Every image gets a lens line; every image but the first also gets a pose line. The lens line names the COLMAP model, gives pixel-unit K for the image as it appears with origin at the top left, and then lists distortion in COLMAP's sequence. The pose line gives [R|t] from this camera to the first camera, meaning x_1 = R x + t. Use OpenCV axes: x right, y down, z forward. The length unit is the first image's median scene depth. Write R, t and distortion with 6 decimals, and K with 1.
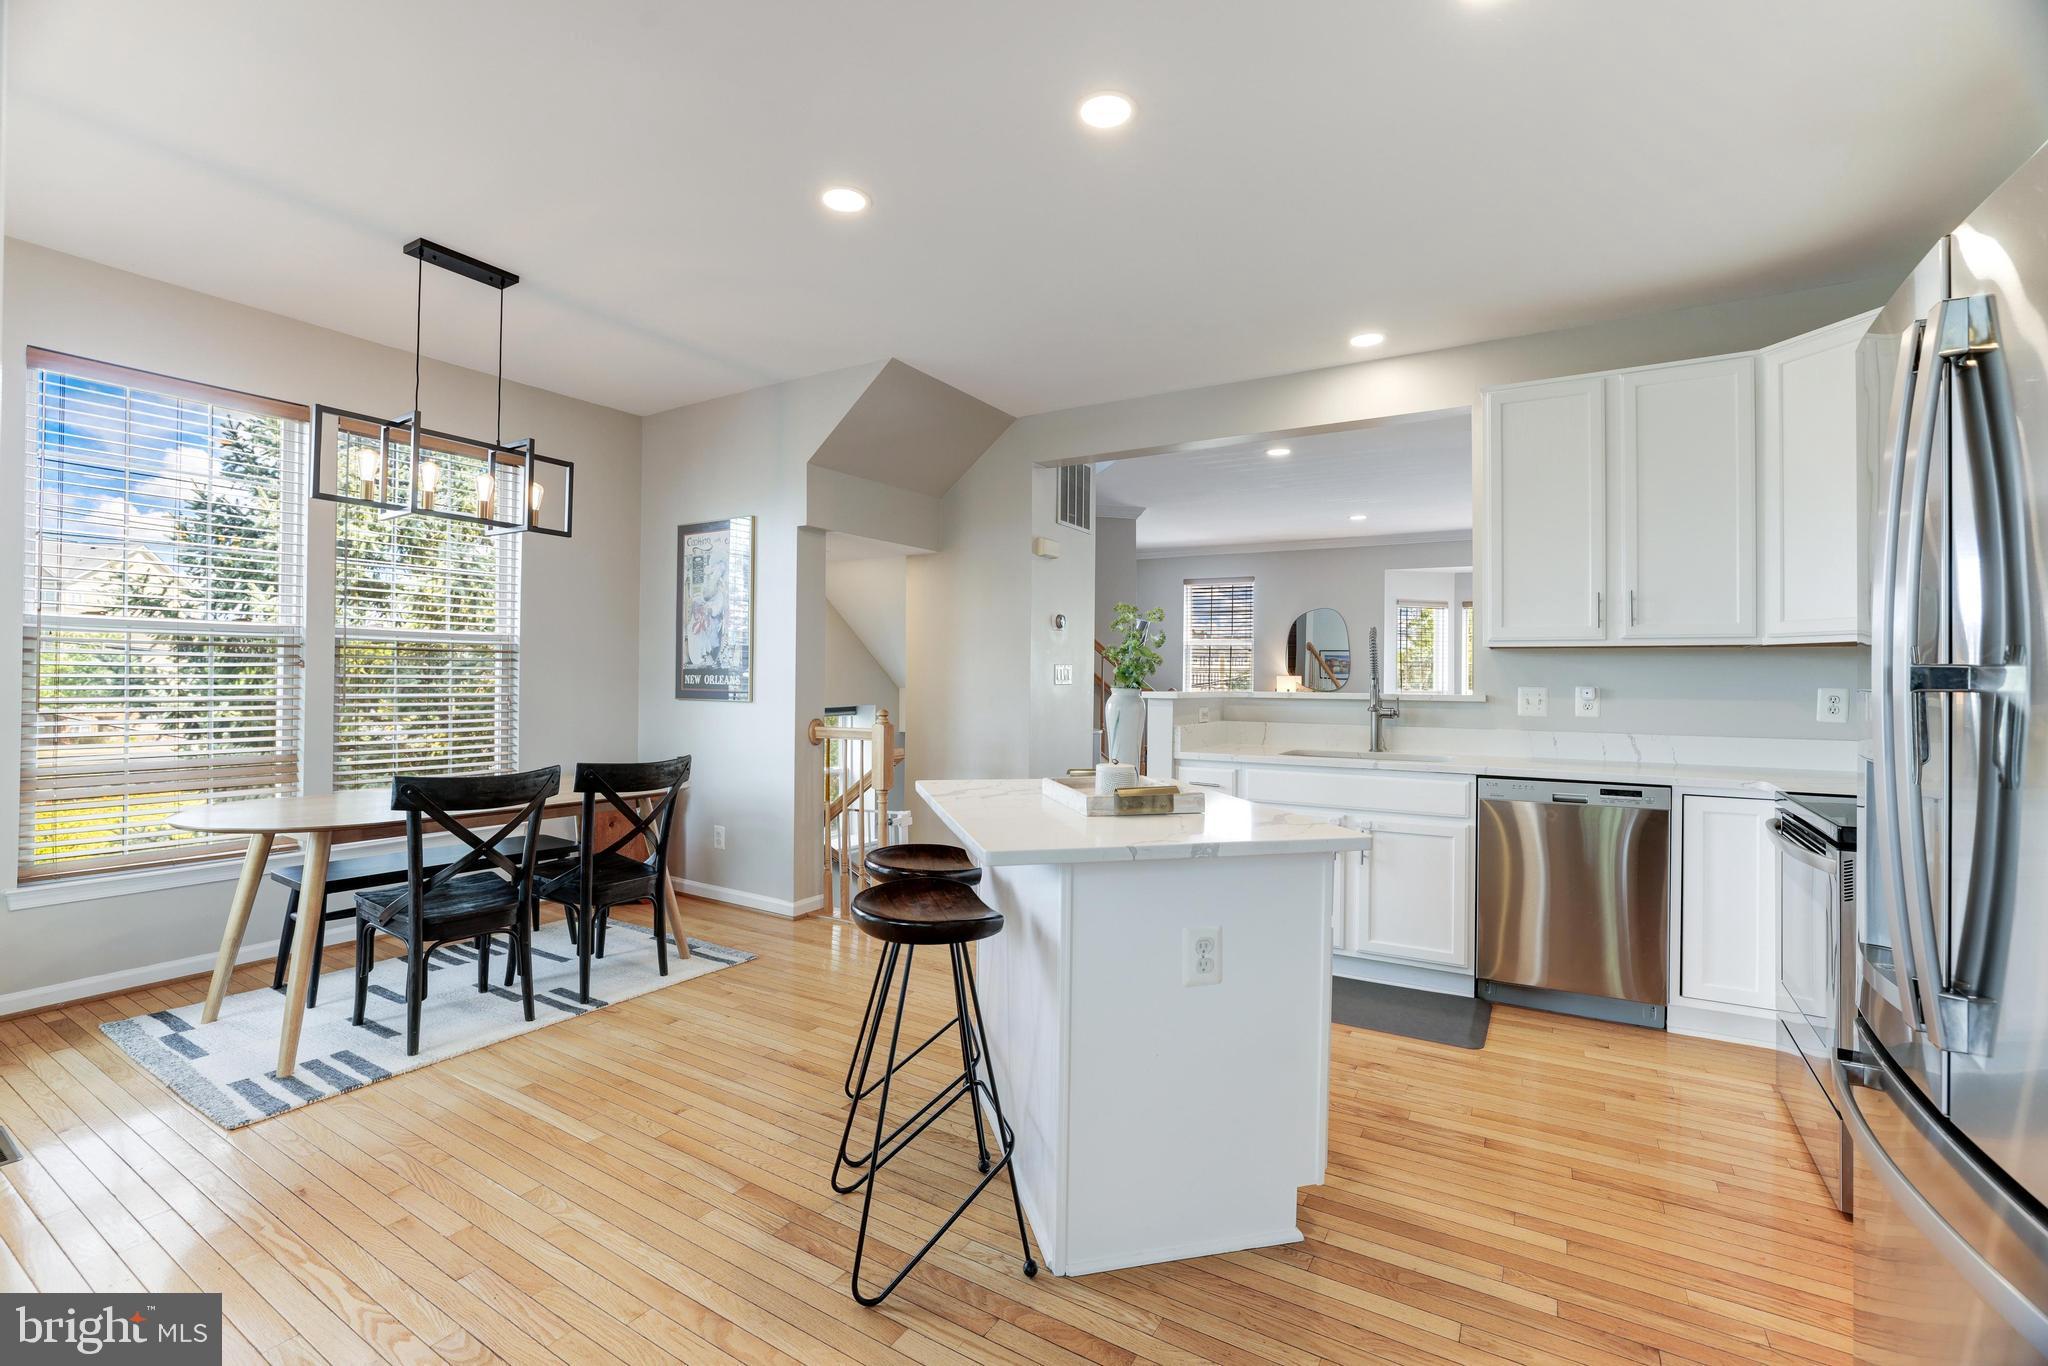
lens RADIAL K [[882.9, 0, 1023.2], [0, 882.9, 672.8], [0, 0, 1]] dist [-0.047413, 0.015337]
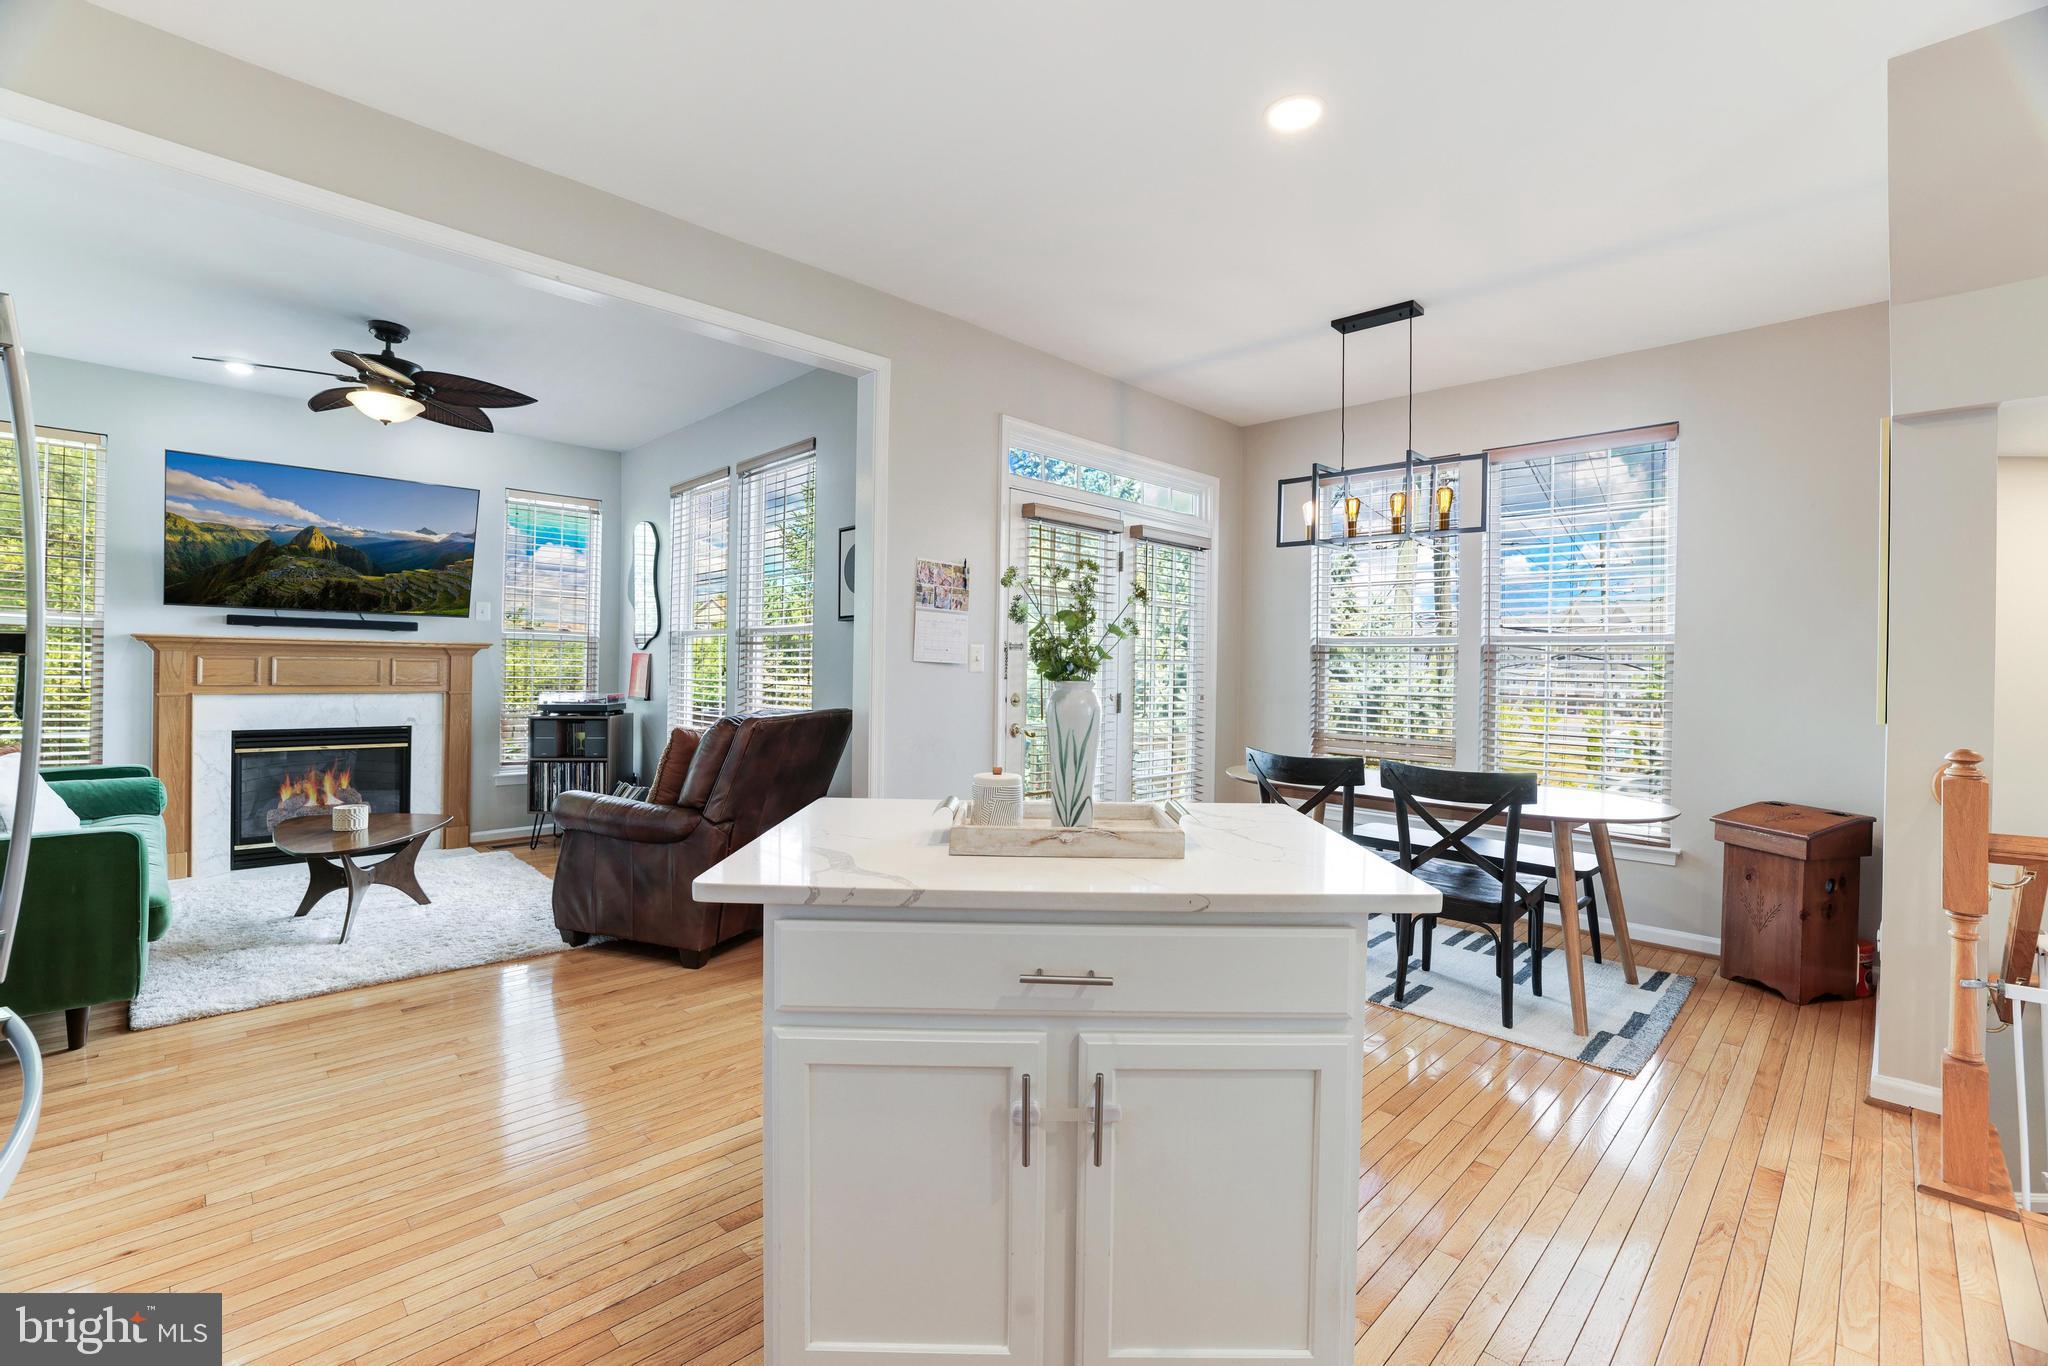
lens RADIAL K [[882.9, 0, 1023.2], [0, 882.9, 672.8], [0, 0, 1]] dist [-0.047413, 0.015337]
pose [[-0.231284, -0.007401, -0.972858, 0.563423], [-0.009115, 0.999944, -0.005441, 0.010993], [0.972843, 0.007610, -0.231339, 0.788534]]
